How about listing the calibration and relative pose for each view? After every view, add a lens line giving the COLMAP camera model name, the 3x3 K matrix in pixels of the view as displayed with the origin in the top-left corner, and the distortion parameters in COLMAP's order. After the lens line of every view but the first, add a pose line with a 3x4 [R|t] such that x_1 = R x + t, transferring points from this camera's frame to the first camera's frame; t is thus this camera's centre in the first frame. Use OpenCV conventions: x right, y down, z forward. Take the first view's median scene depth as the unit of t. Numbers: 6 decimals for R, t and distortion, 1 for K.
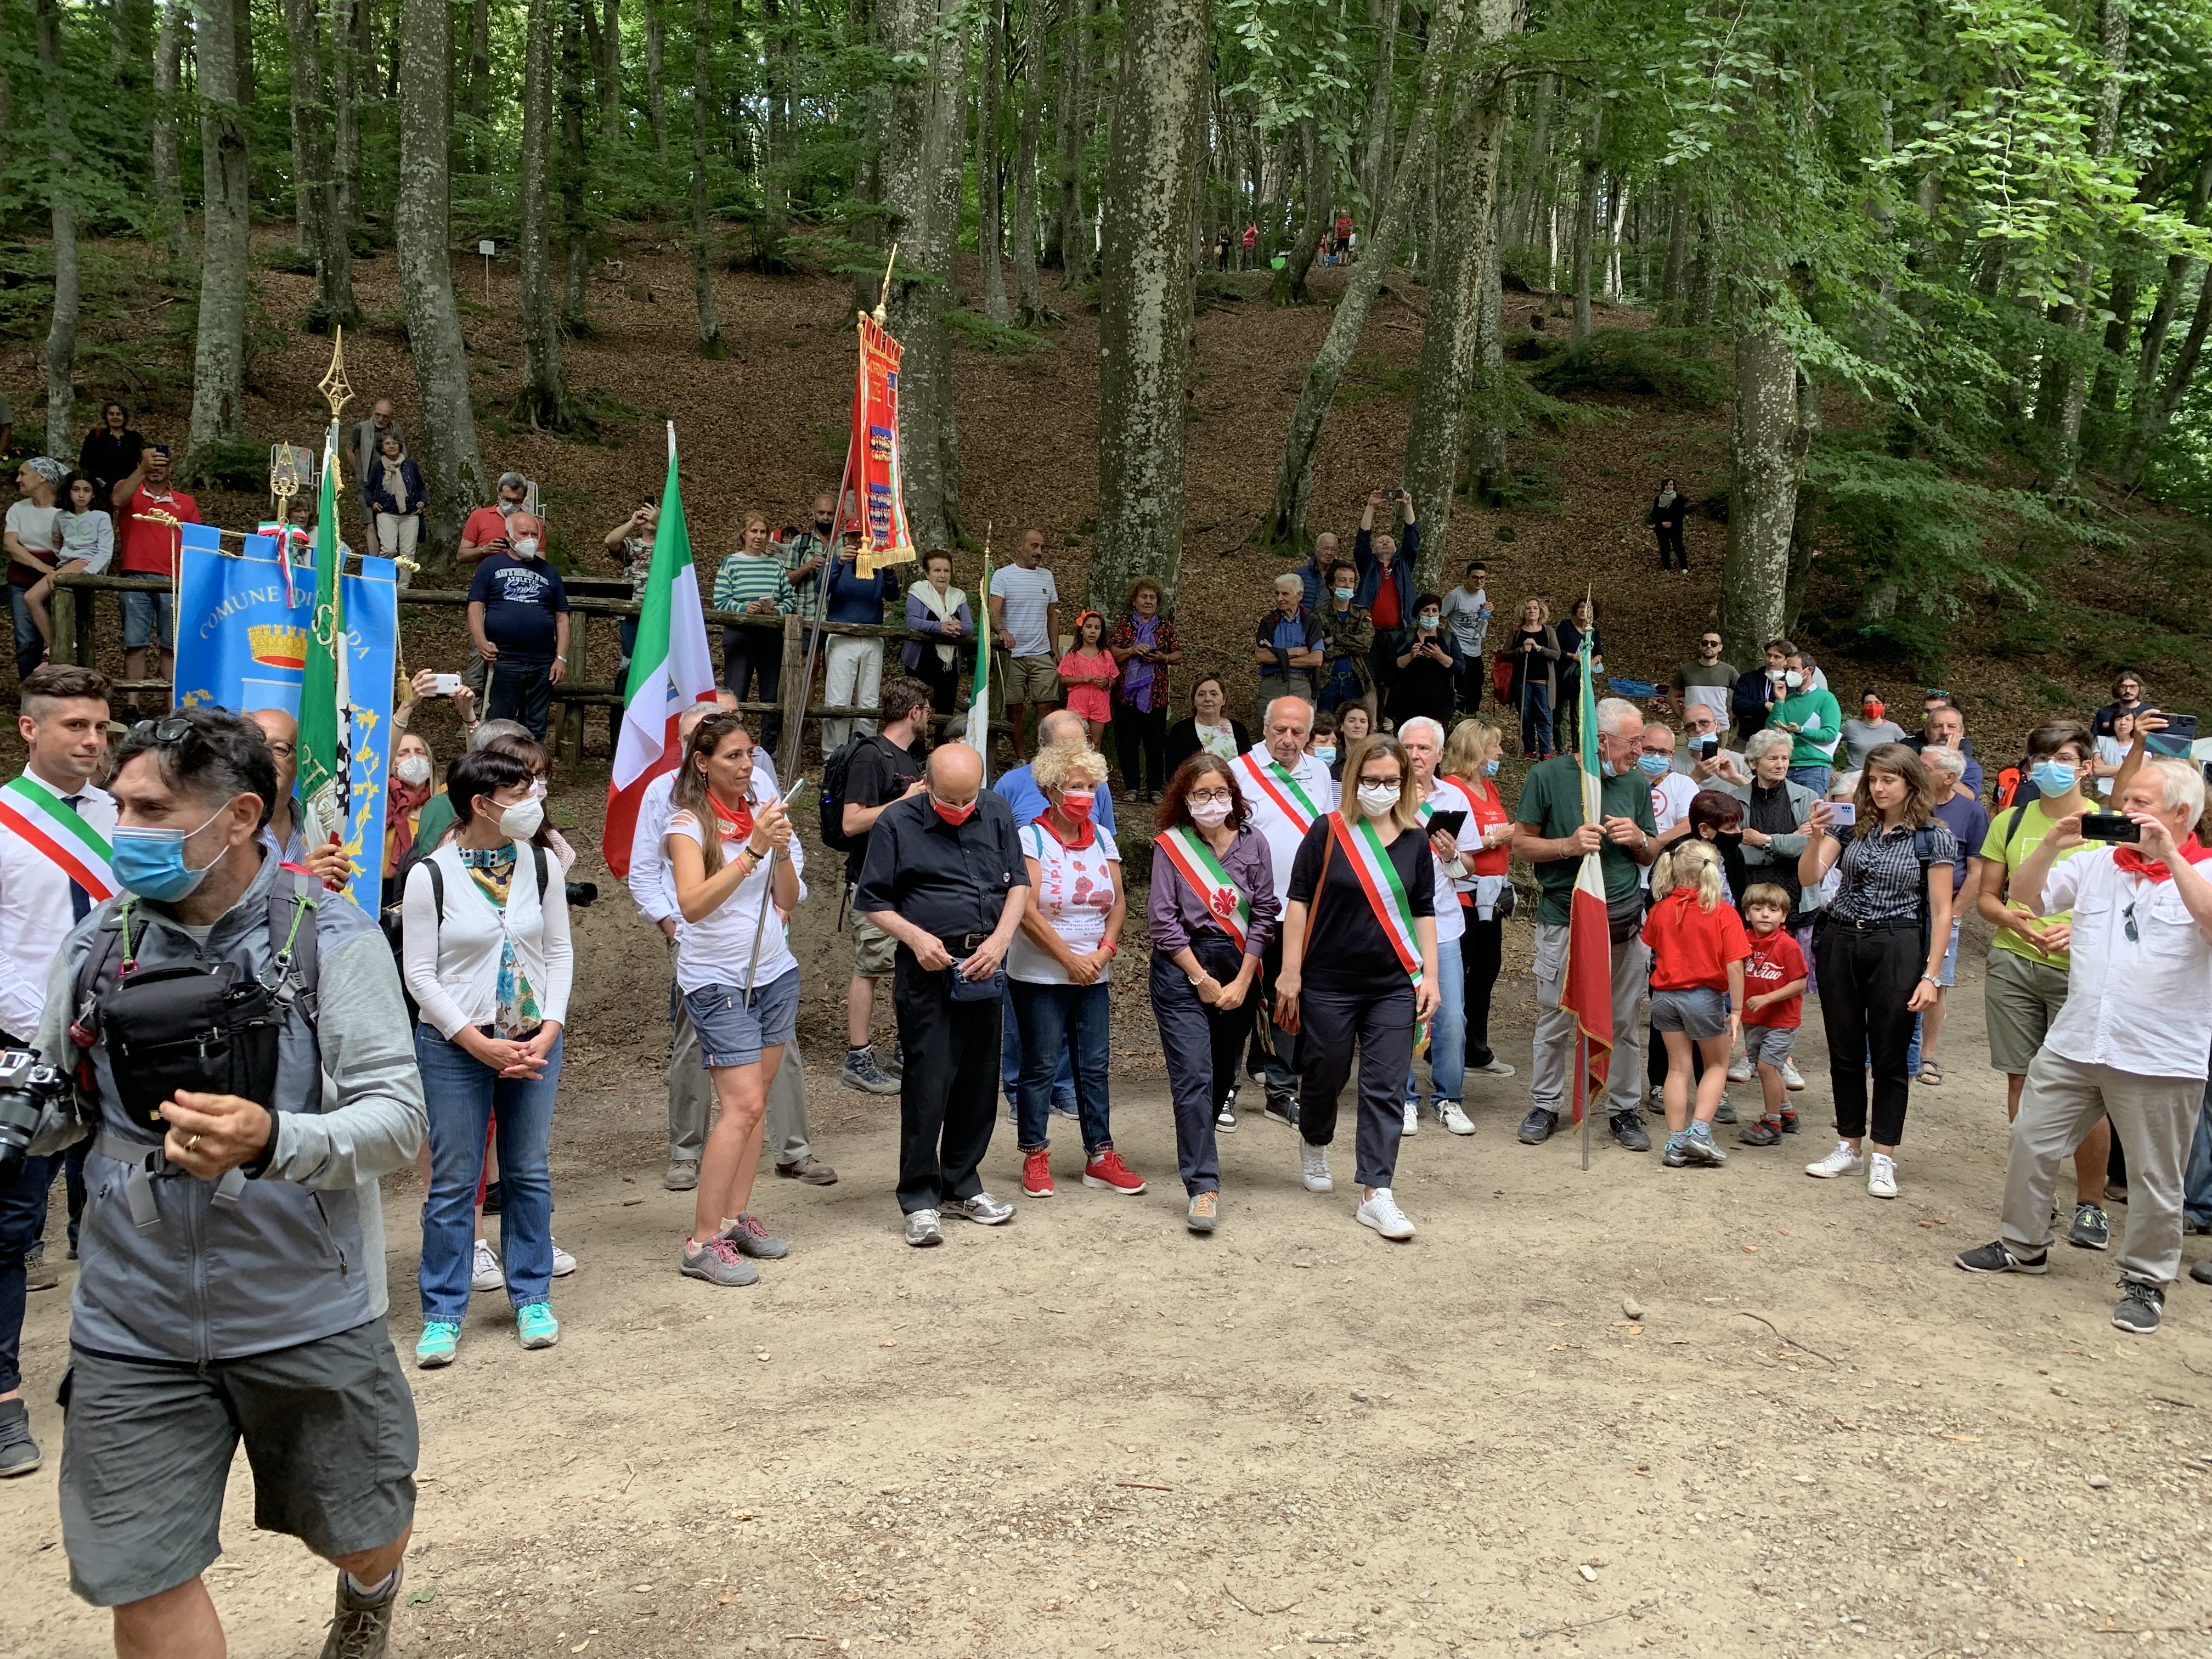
lens RADIAL K [[1685.9, 0, 1095.5], [0, 1685.9, 816.0], [0, 0, 1]] dist [0.026211, -0.026620]
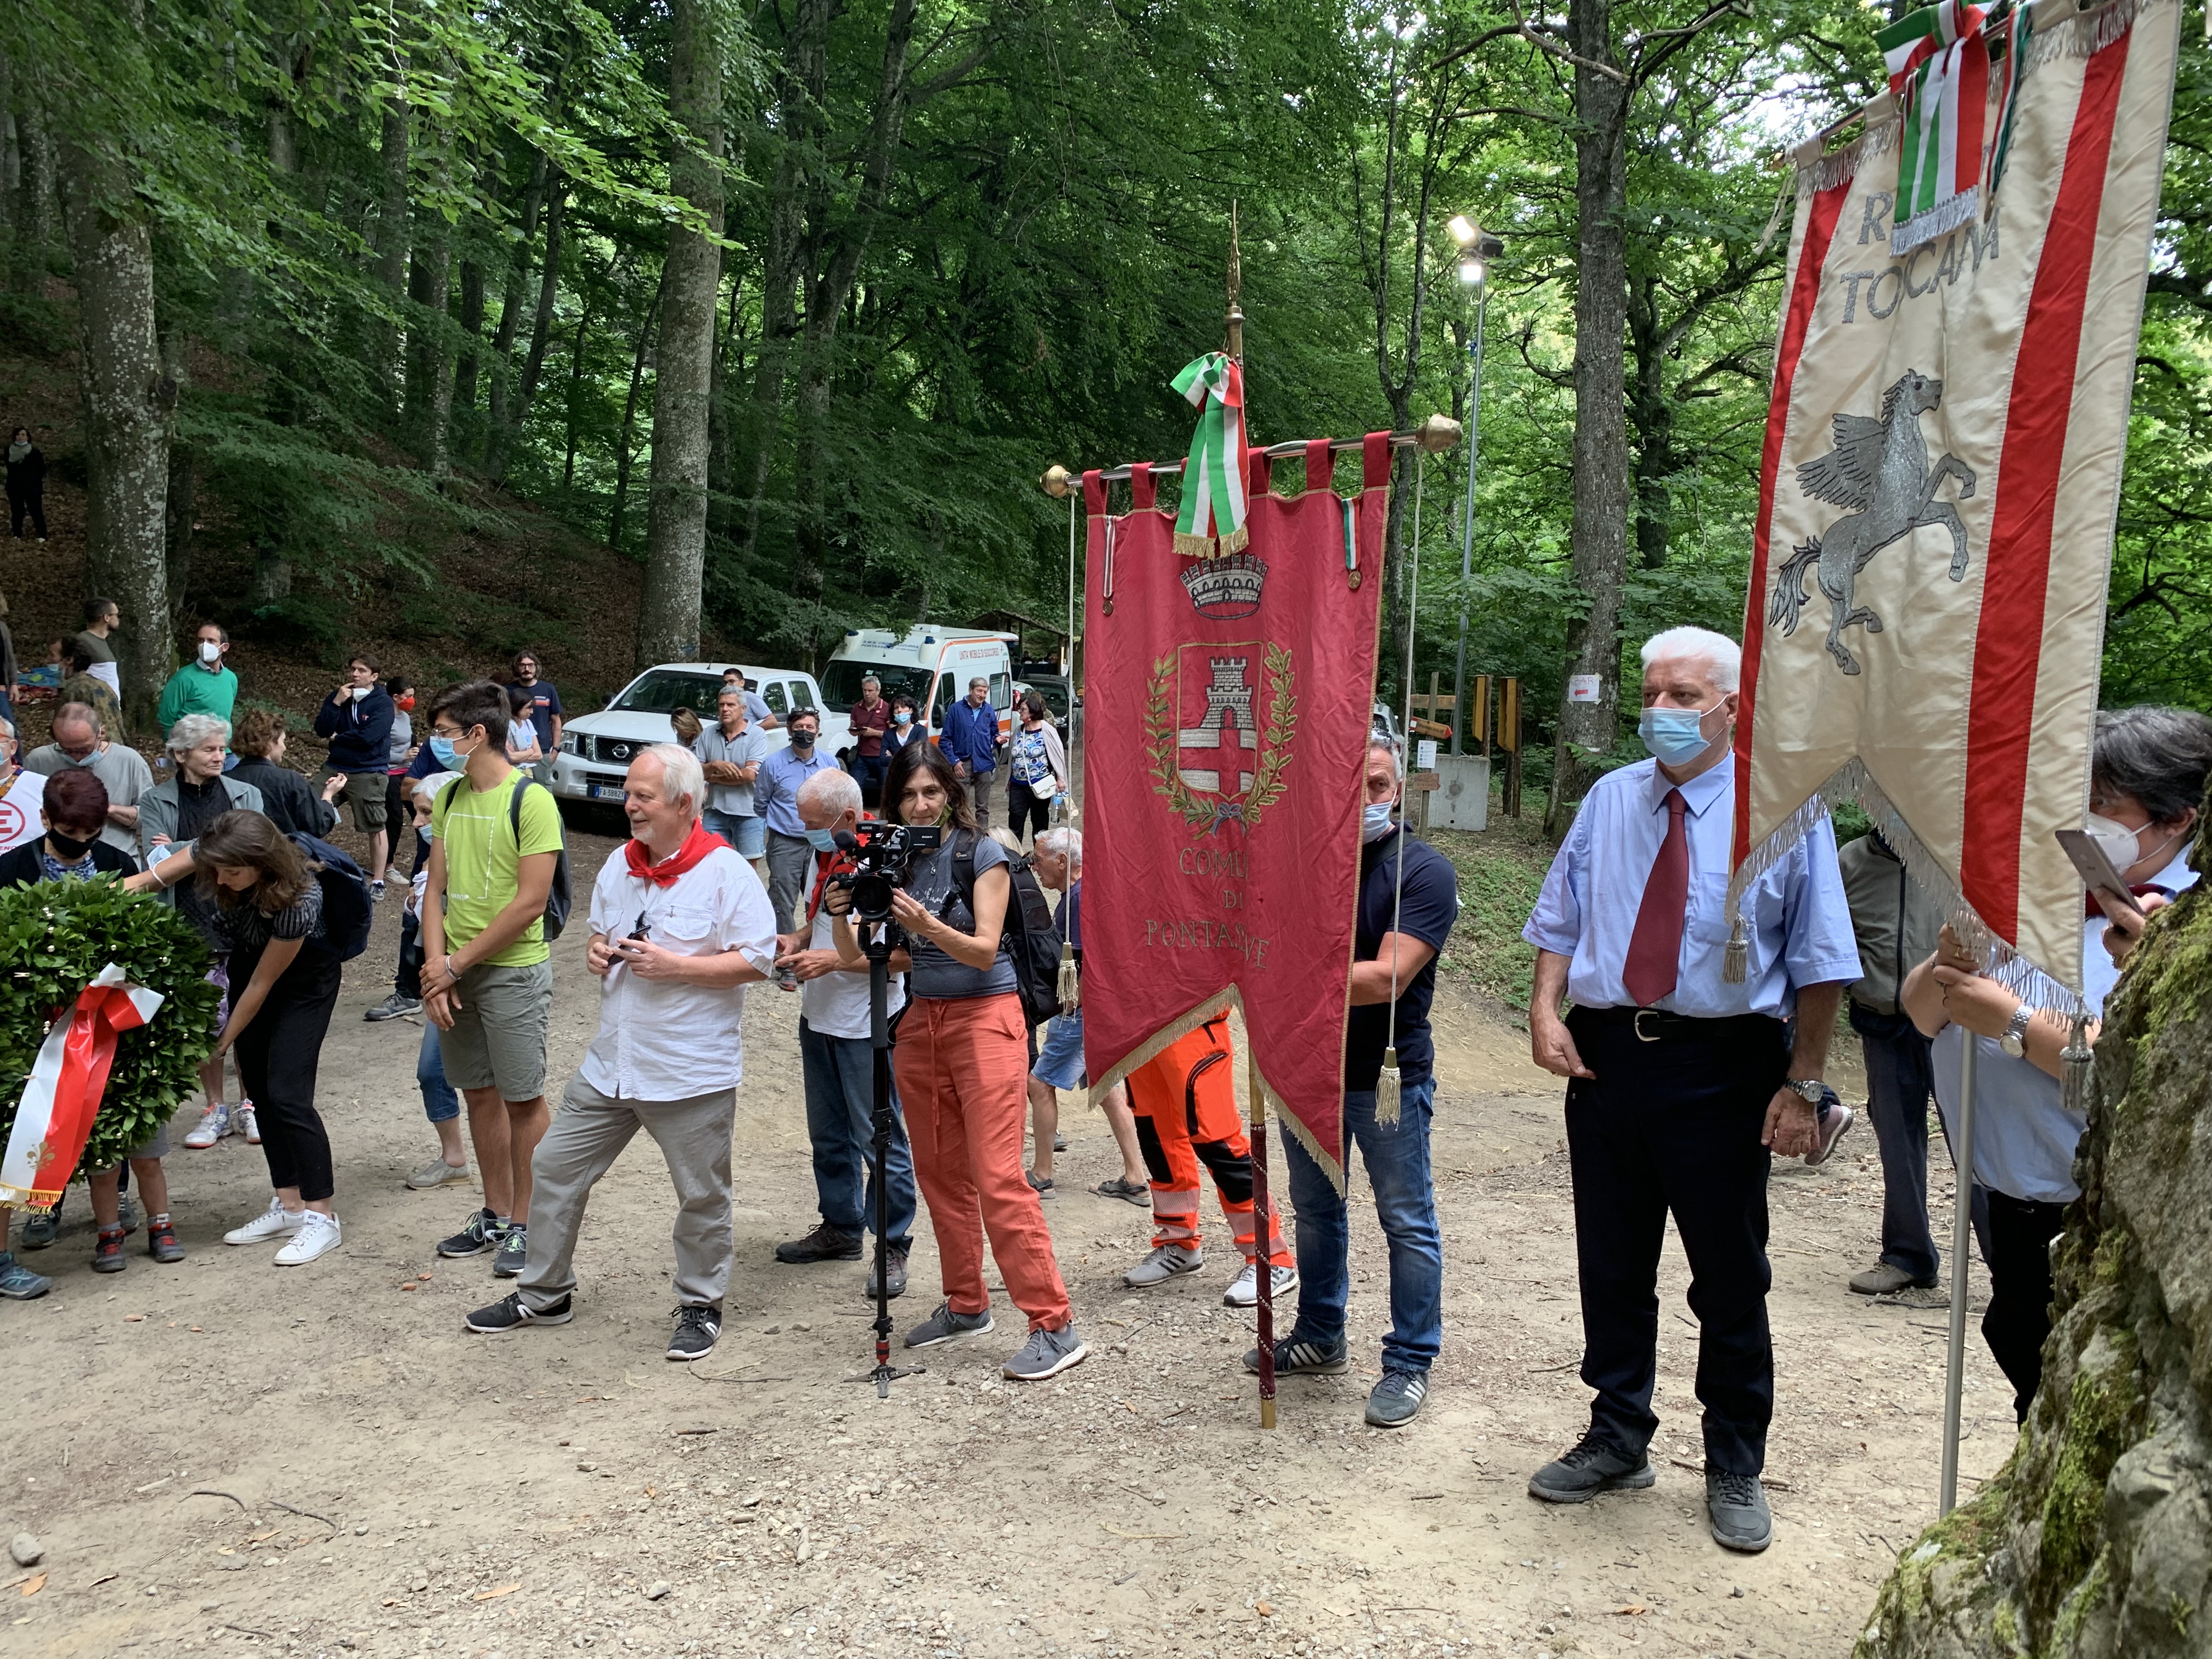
lens RADIAL K [[1685.9, 0, 1107.5], [0, 1685.9, 823.3], [0, 0, 1]] dist [0.026211, -0.026620]
pose [[0.632337, -0.082112, 0.770330, 0.030501], [0.072743, 0.996267, 0.046483, -0.002267], [-0.771271, 0.026644, 0.635949, 0.074012]]
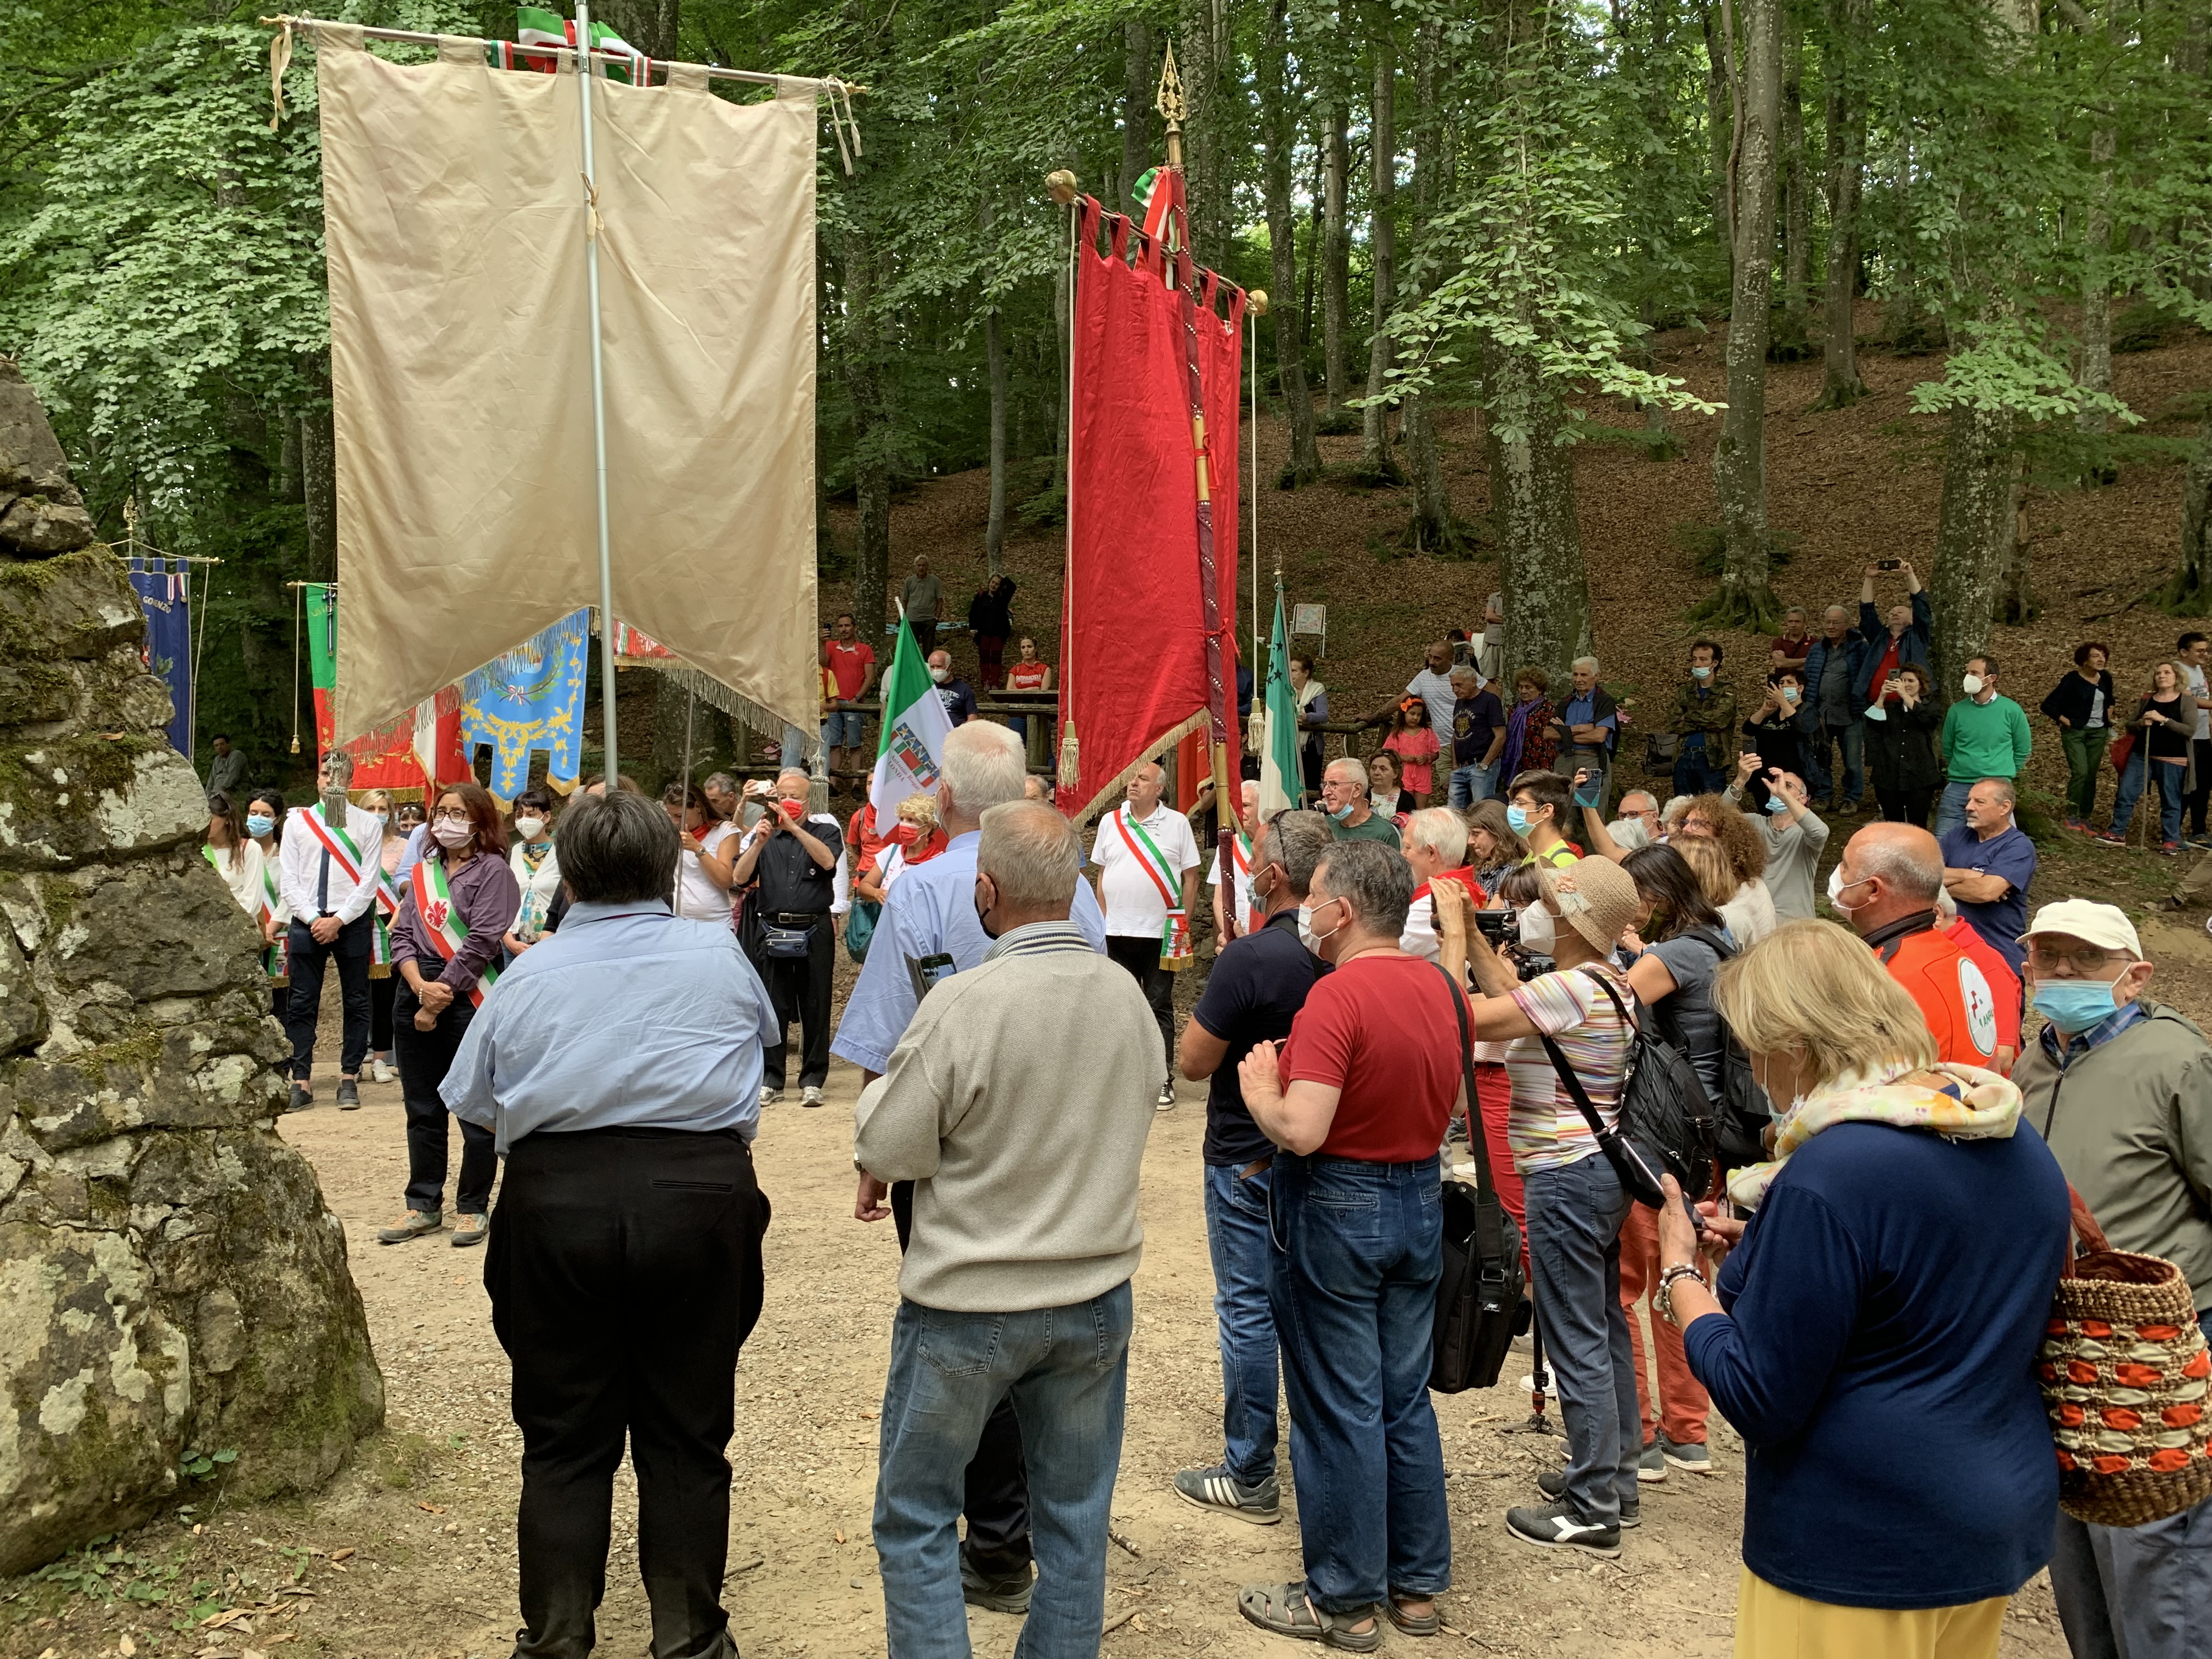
lens RADIAL K [[1685.9, 0, 1112.7], [0, 1685.9, 842.2], [0, 0, 1]] dist [0.026211, -0.026620]
pose [[0.728729, 0.033207, -0.683996, 0.509692], [-0.057823, 0.998240, -0.013141, 0.004778], [0.682356, 0.049127, 0.729367, 0.010752]]
